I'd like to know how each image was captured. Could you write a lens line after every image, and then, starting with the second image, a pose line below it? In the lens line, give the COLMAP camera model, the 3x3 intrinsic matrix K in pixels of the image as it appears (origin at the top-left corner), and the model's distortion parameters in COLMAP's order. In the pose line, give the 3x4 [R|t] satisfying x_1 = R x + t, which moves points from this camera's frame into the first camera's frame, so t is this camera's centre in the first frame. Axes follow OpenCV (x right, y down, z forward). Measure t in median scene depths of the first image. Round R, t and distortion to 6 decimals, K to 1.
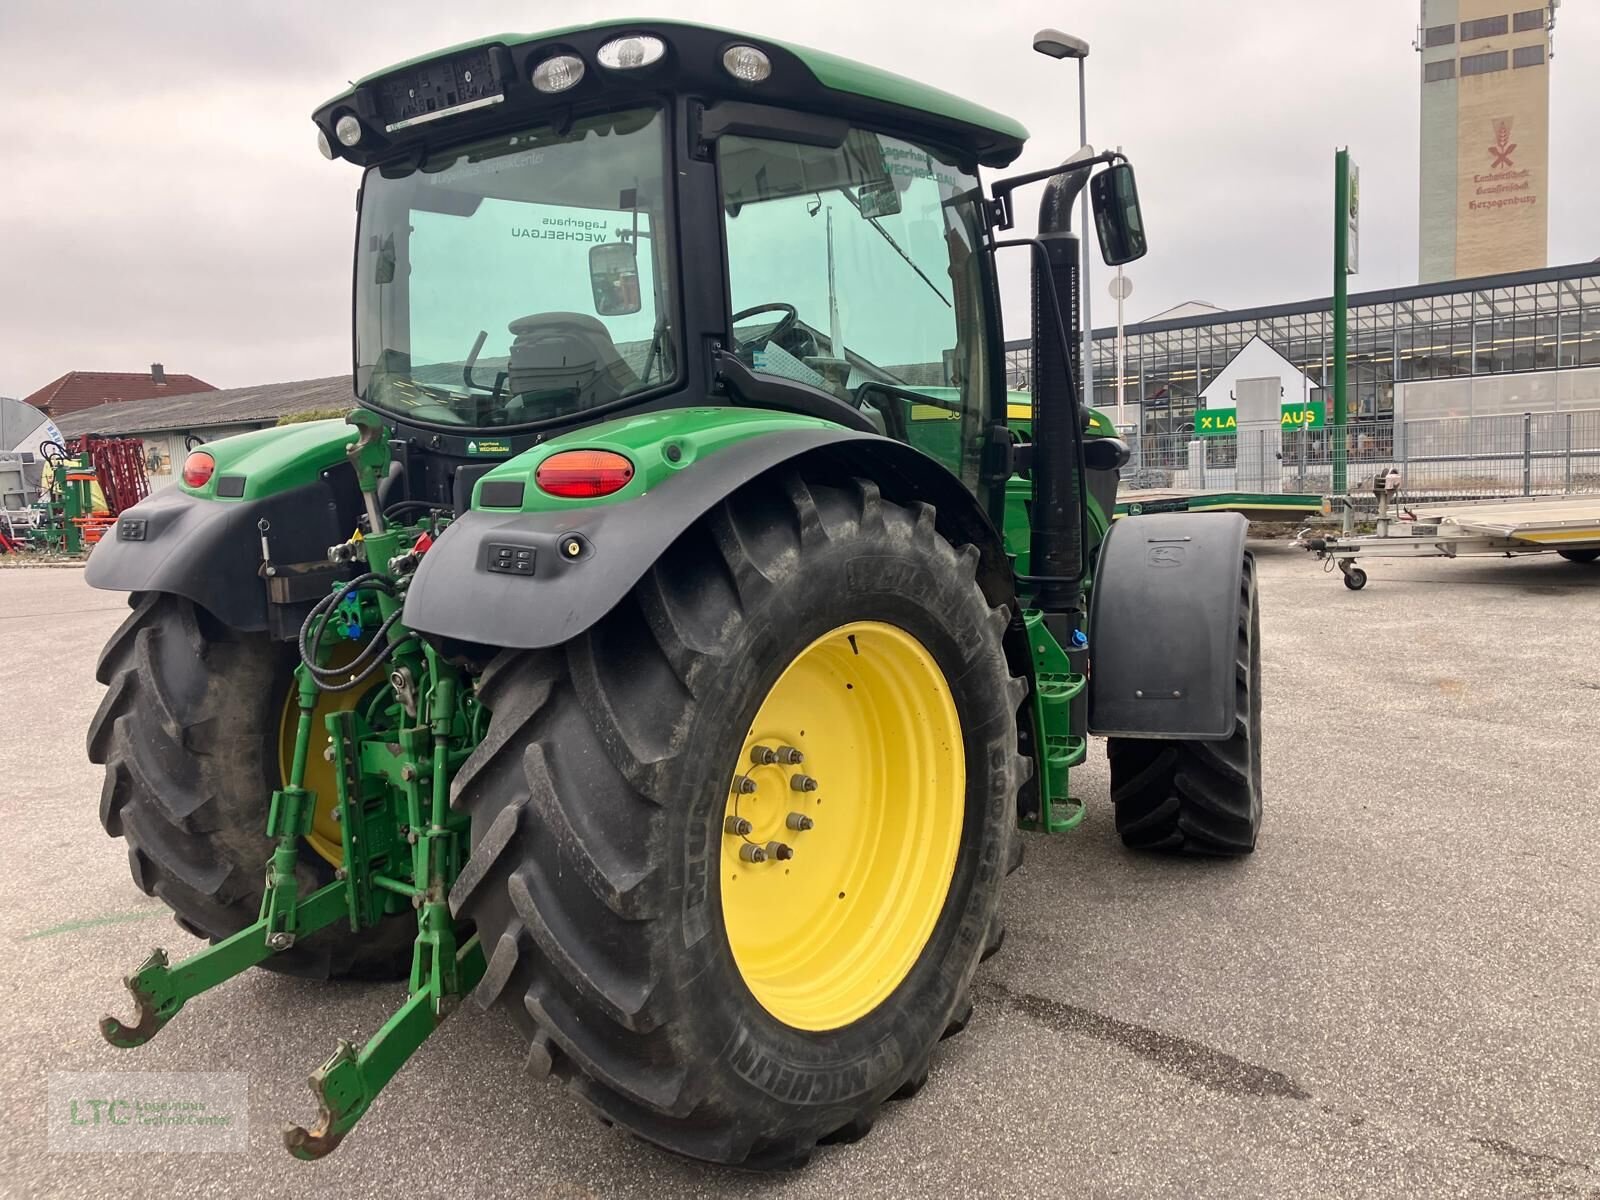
lens RADIAL K [[1325.4, 0, 800.0], [0, 1325.4, 600.0], [0, 0, 1]] dist [0.096242, -0.200070]
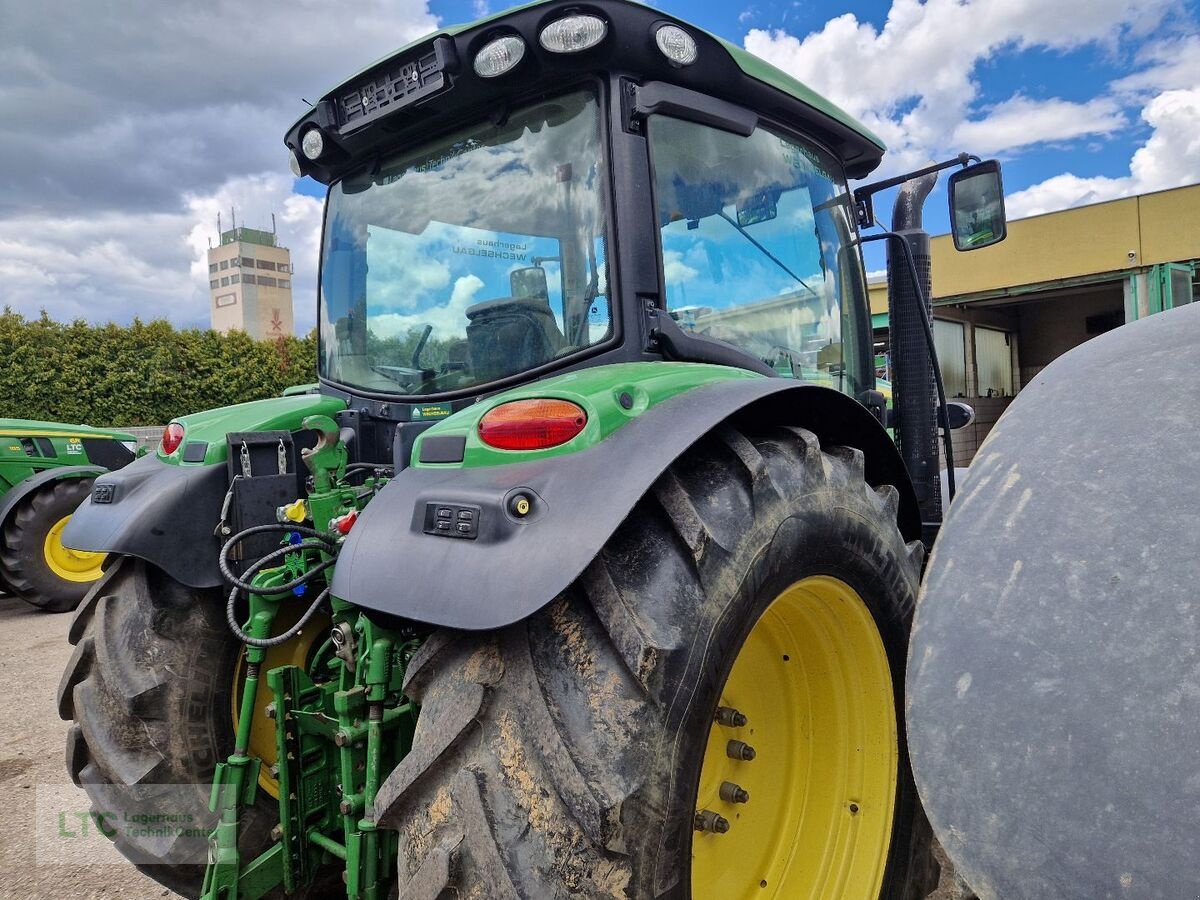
lens RADIAL K [[797.5, 0, 592.5], [0, 797.5, 427.2], [0, 0, 1]] dist [0.101198, -0.066786]
pose [[0.999347, -0.016783, -0.032013, -0.083787], [0.012611, 0.991907, -0.126338, -0.018253], [0.033874, 0.125851, 0.991471, 0.371369]]
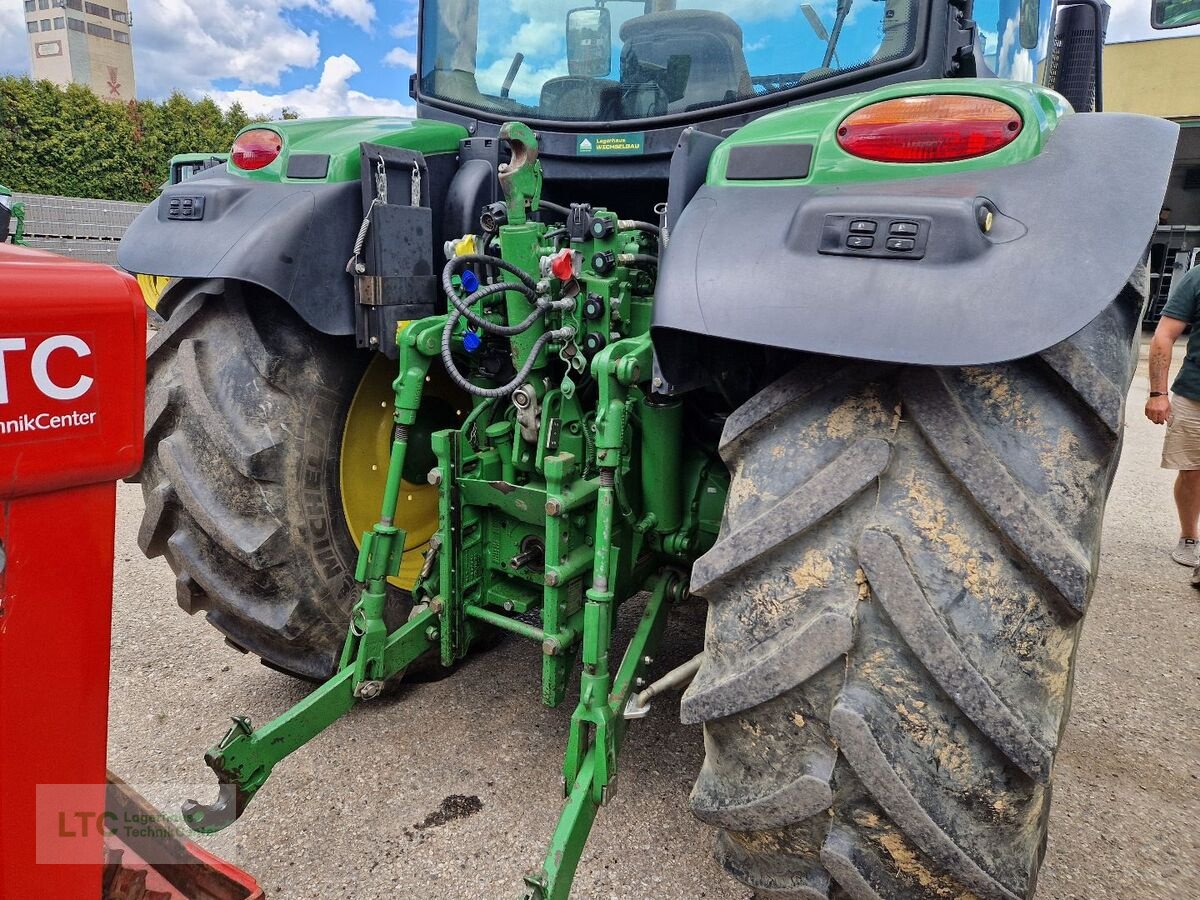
lens RADIAL K [[797.5, 0, 592.5], [0, 797.5, 427.2], [0, 0, 1]] dist [0.101198, -0.066786]
pose [[0.990301, 0.042731, 0.132202, -0.323736], [-0.053869, 0.995188, 0.081850, 0.032547], [-0.128069, -0.088178, 0.987838, 0.469081]]
